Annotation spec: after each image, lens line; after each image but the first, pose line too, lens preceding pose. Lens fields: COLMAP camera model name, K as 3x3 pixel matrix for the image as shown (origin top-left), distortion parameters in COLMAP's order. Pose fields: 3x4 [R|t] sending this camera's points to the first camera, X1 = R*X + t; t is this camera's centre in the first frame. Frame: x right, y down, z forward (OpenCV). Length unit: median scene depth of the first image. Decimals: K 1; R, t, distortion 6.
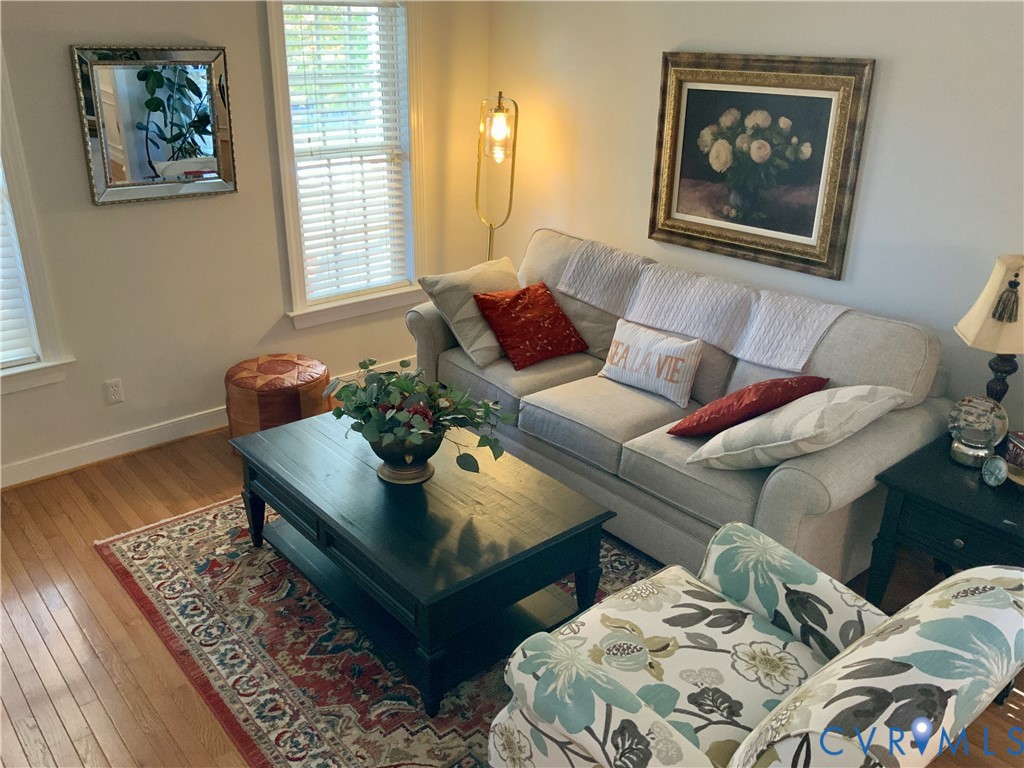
lens RADIAL K [[847.1, 0, 506.4], [0, 847.1, 375.9], [0, 0, 1]] dist [0.059307, -0.111617]
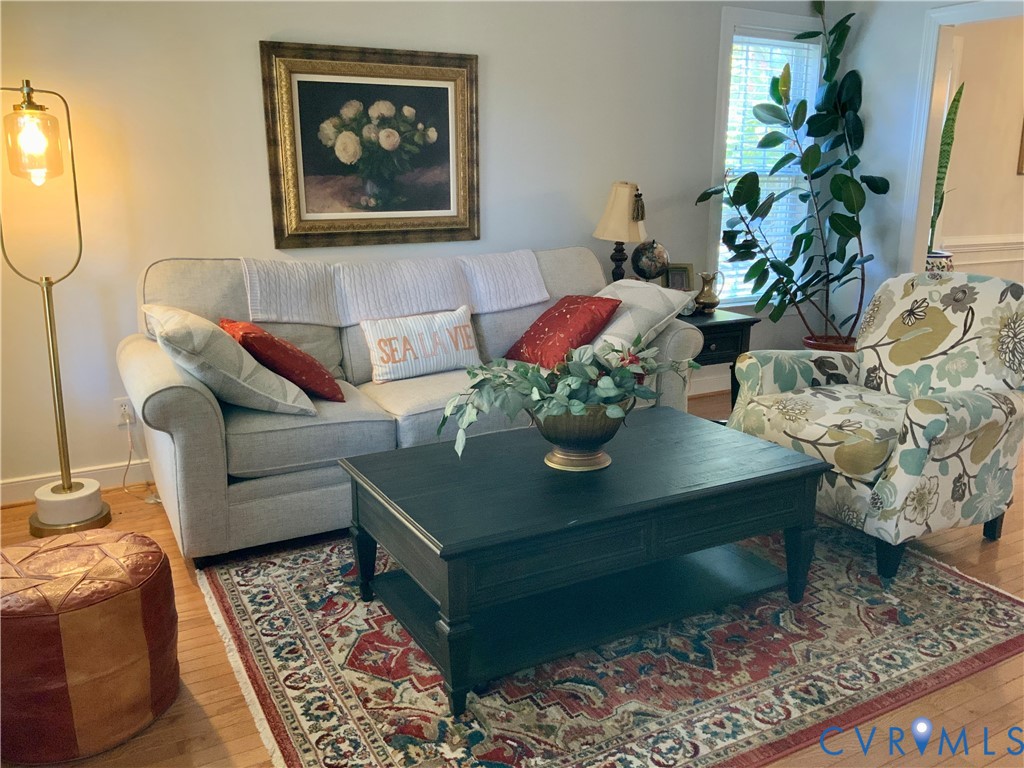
lens RADIAL K [[847.1, 0, 504.4], [0, 847.1, 383.9], [0, 0, 1]] dist [0.059307, -0.111617]
pose [[0.207976, -0.248833, 0.945953, -0.759563], [0.374420, 0.913694, 0.158028, -0.098154], [-0.903635, 0.321318, 0.283195, 0.667504]]
